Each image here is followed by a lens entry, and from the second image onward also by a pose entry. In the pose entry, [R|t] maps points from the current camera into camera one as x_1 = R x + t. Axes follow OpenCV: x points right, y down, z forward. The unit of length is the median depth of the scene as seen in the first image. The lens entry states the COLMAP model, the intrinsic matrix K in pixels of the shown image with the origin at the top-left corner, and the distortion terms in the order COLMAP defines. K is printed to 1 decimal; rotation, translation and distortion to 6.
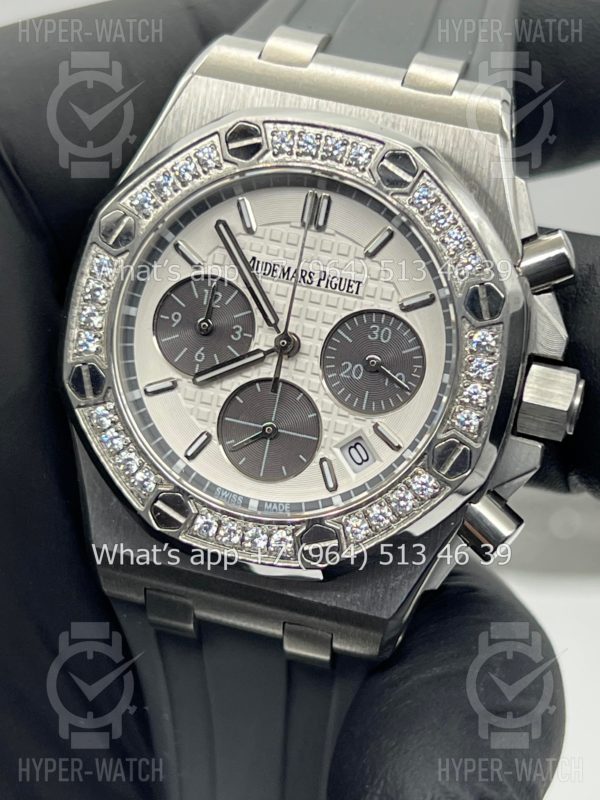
lens RADIAL K [[1931.6, 0, 297.6], [0, 1931.6, 404.1], [0, 0, 1]] dist [0.470386, 0.000000]
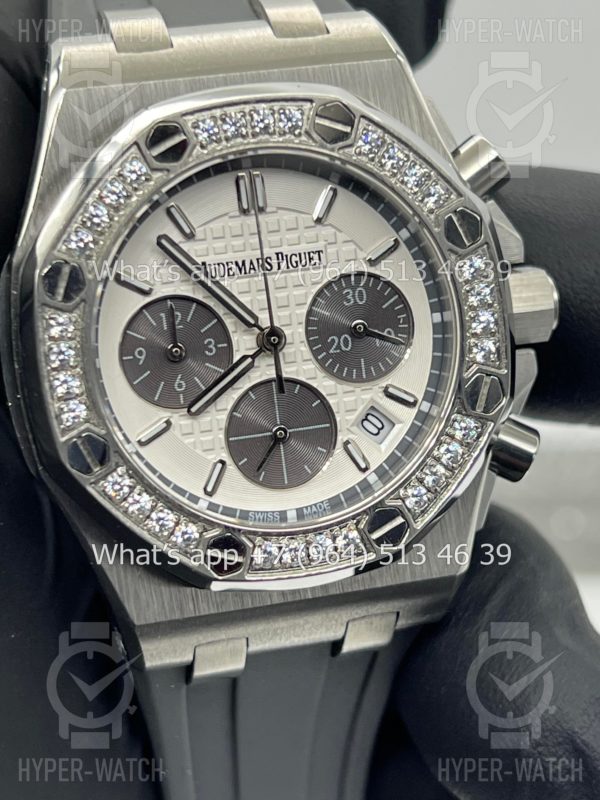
lens RADIAL K [[1931.6, 0, 298.4], [0, 1931.6, 396.4], [0, 0, 1]] dist [0.470386, 0.000000]
pose [[0.861035, -0.342452, 0.375959, -0.350722], [0.325871, 0.939100, 0.109080, -0.102123], [-0.390417, 0.028593, 0.920194, 0.145581]]
